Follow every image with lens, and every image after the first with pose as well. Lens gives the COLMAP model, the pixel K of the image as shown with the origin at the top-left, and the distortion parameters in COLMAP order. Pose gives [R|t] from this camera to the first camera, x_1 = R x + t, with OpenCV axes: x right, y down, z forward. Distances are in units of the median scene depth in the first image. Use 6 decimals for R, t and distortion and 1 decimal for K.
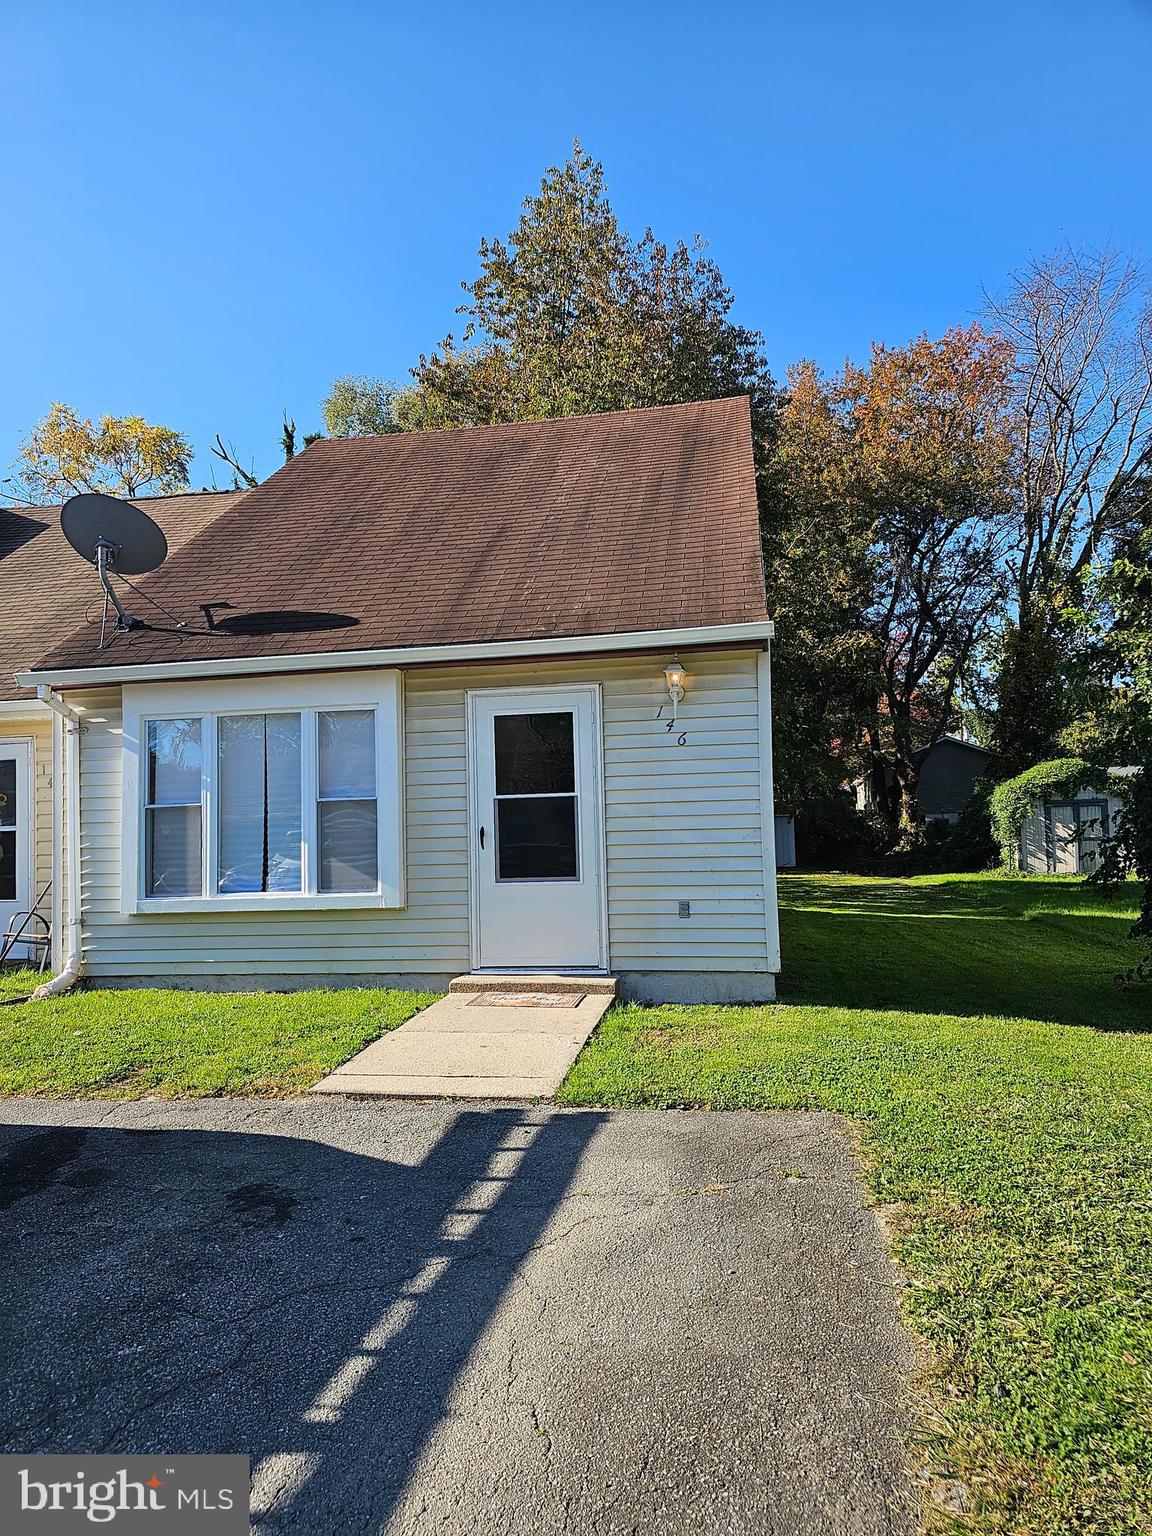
lens RADIAL K [[1028.6, 0, 578.8], [0, 1028.6, 786.0], [0, 0, 1]] dist [0.069195, -0.065141]
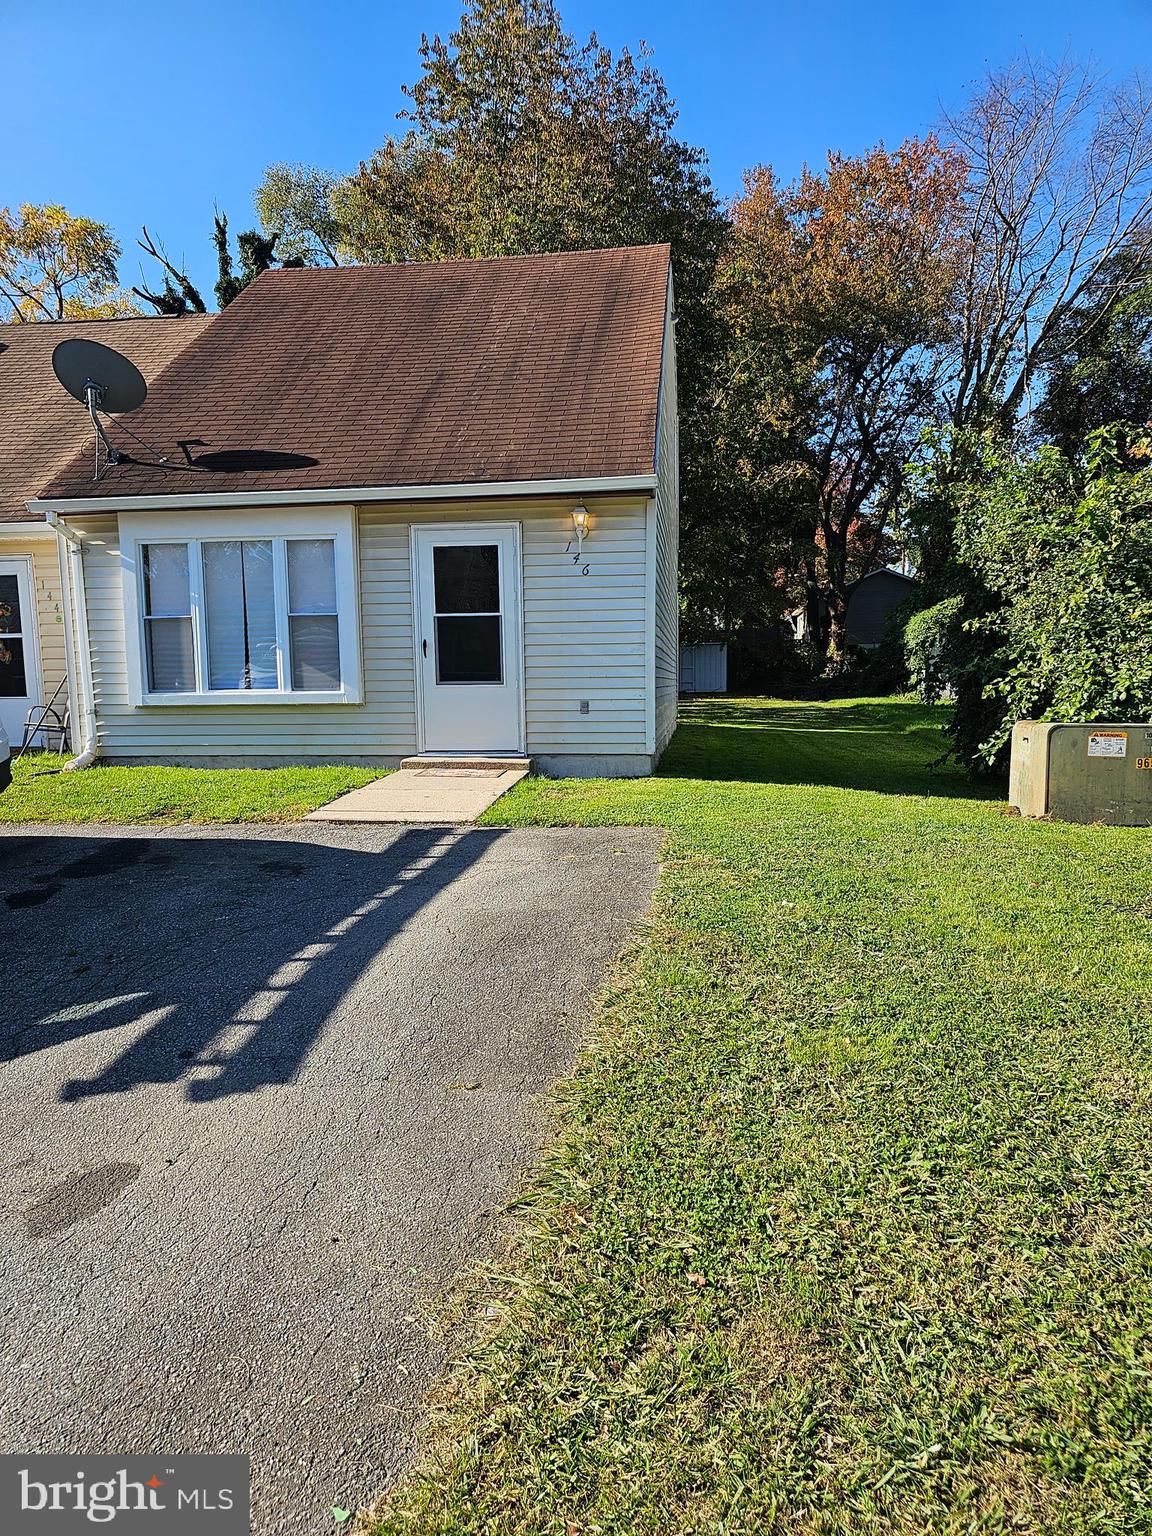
lens RADIAL K [[1028.6, 0, 578.8], [0, 1028.6, 786.0], [0, 0, 1]] dist [0.069195, -0.065141]
pose [[0.998789, 0.007271, 0.048652, 0.030509], [-0.015197, 0.986245, 0.164589, 0.006422], [-0.046786, -0.165129, 0.985162, -0.247469]]
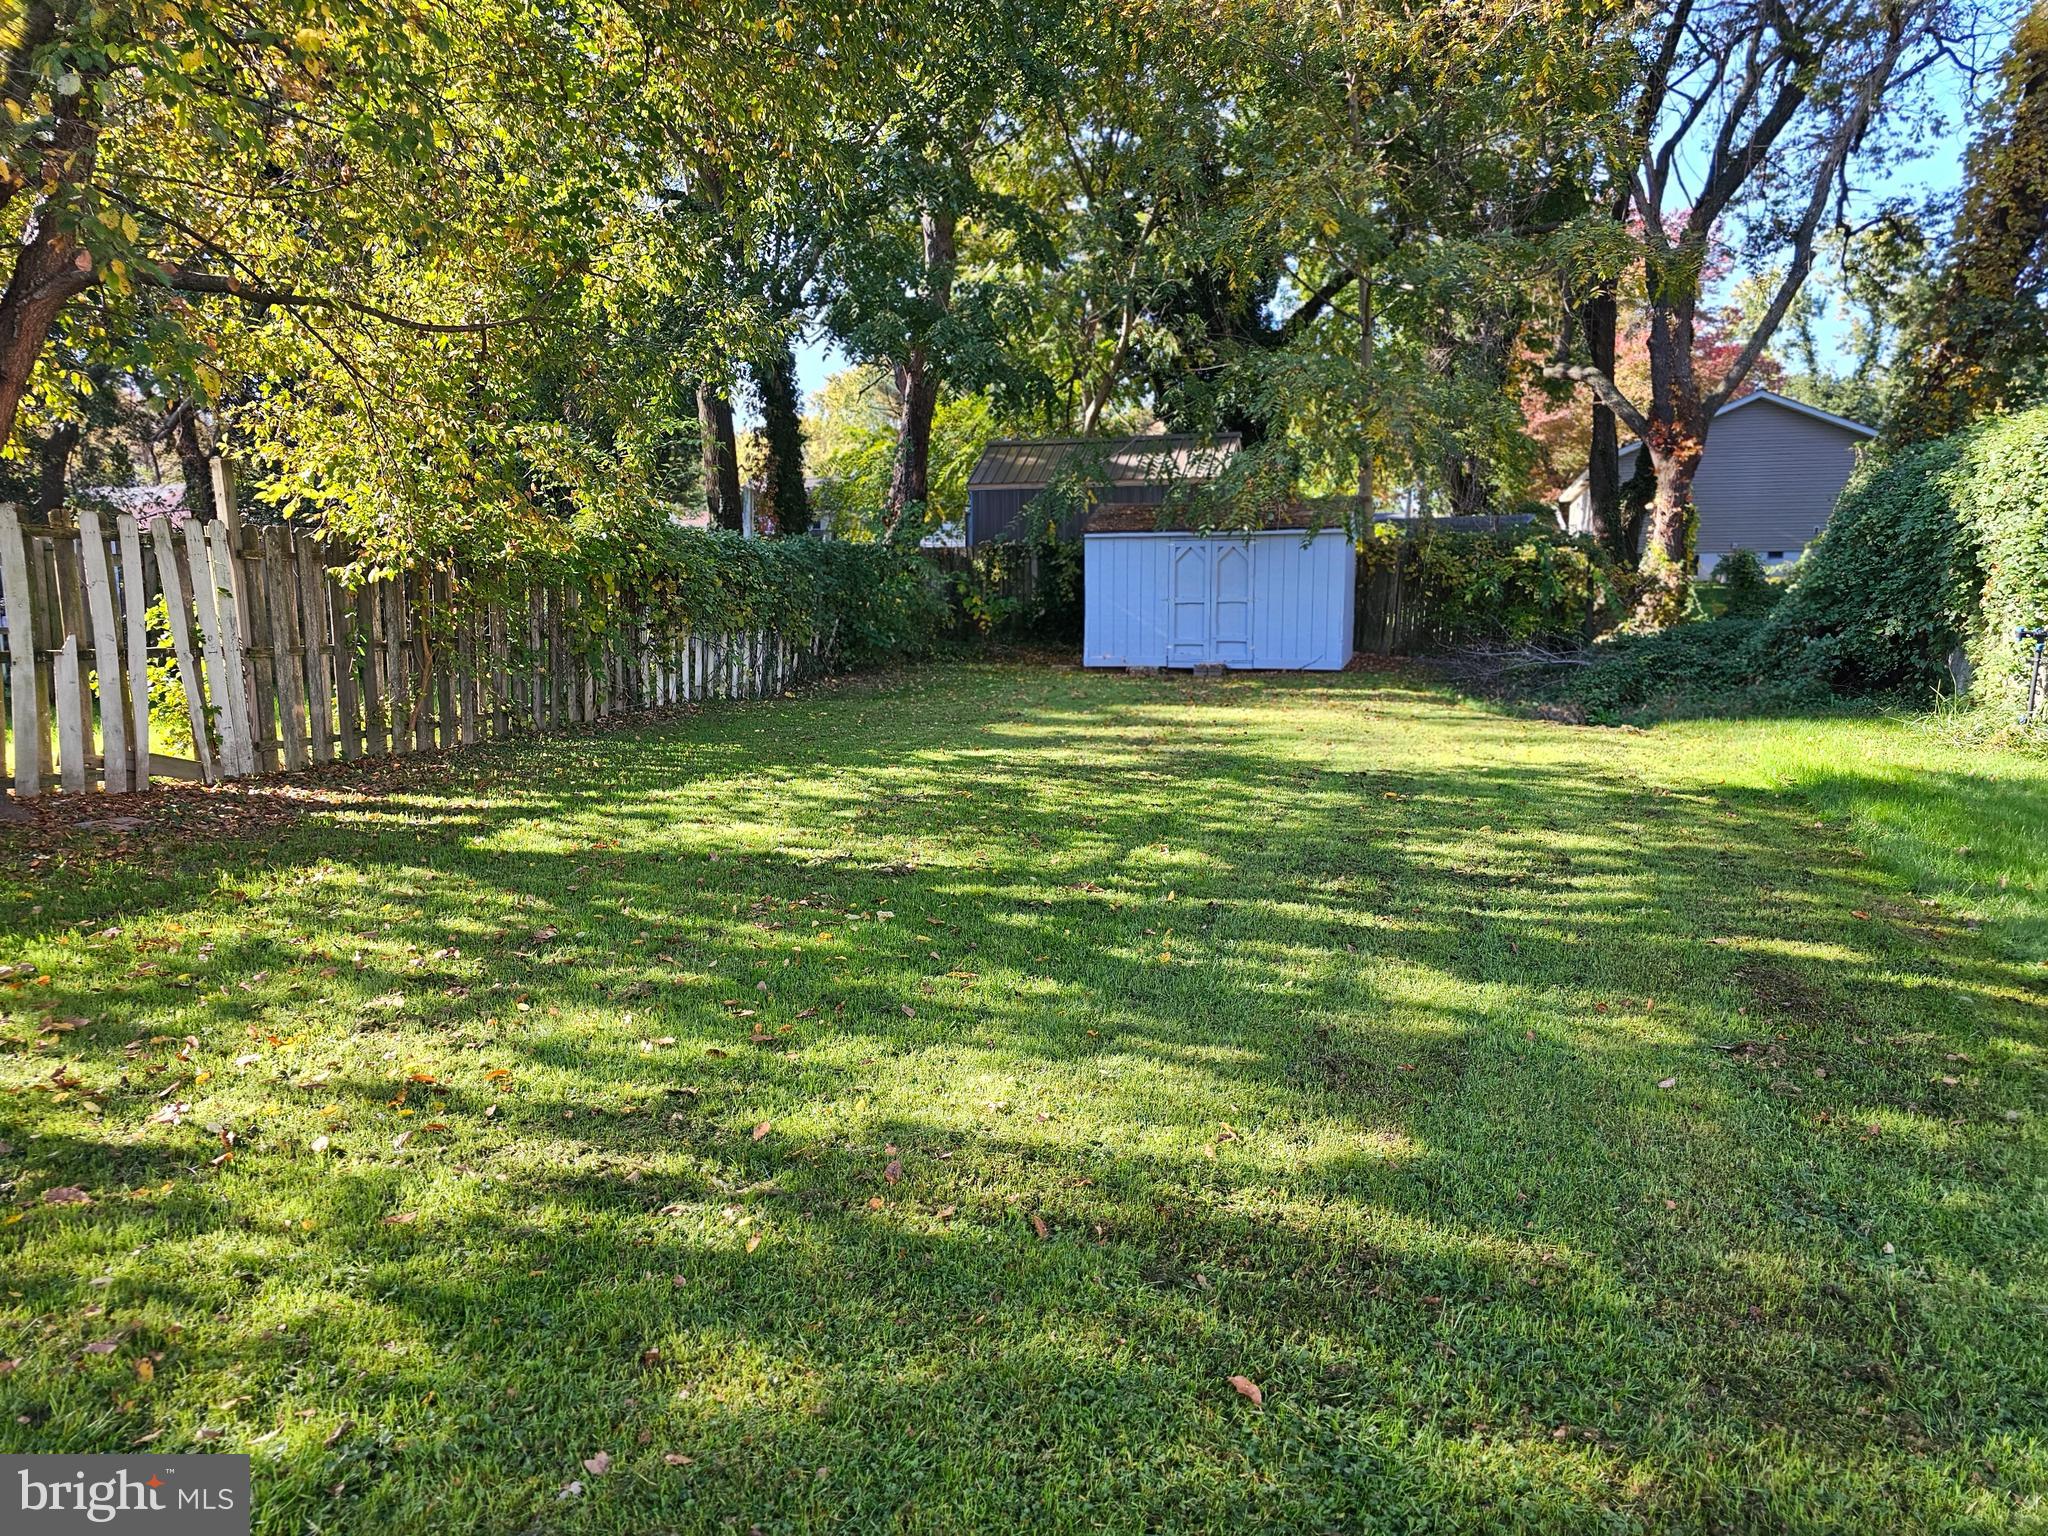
lens RADIAL K [[1371.5, 0, 1024.0], [0, 1371.5, 768.0], [0, 0, 1]] dist [0.069195, -0.065141]
pose [[0.992324, 0.043366, -0.115814, 0.698144], [-0.022110, 0.983625, 0.178867, 0.115571], [0.121674, -0.174933, 0.977033, 2.180862]]
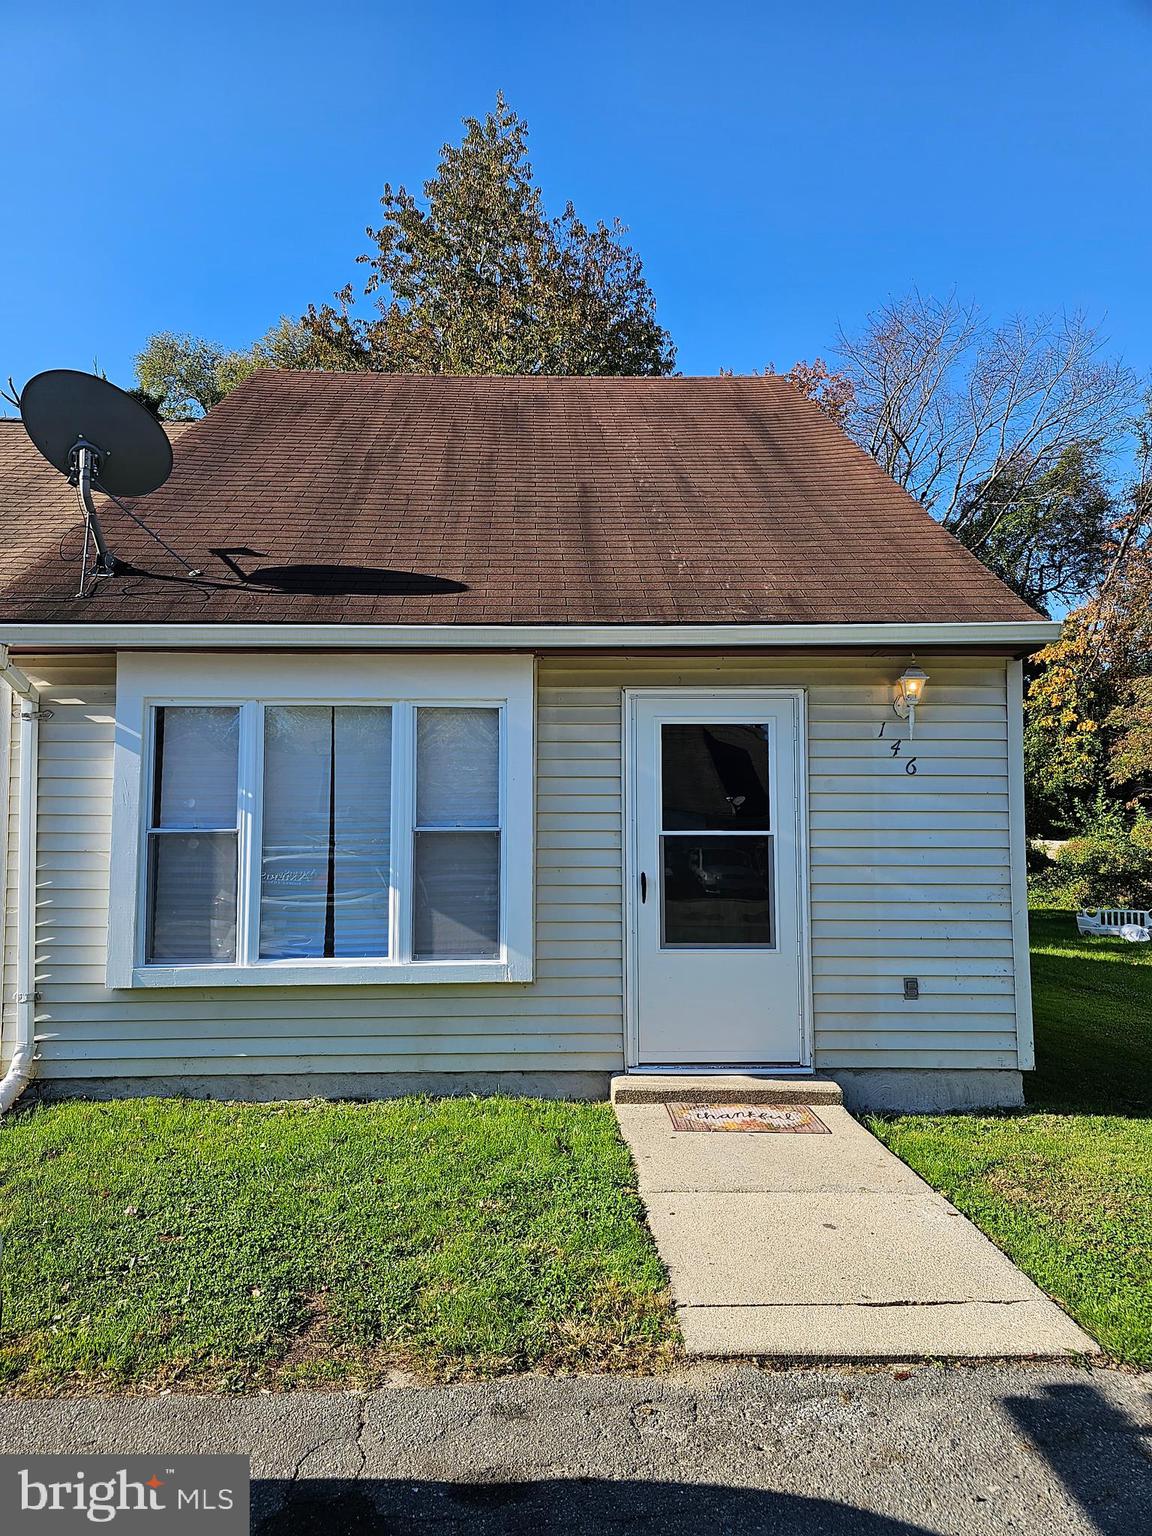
lens RADIAL K [[1028.6, 0, 578.8], [0, 1028.6, 786.0], [0, 0, 1]] dist [0.069195, -0.065141]
pose [[0.978249, 0.037435, 0.204030, -0.279244], [-0.035581, 0.999285, -0.012750, -0.011196], [-0.204362, 0.005213, 0.978882, 0.267603]]
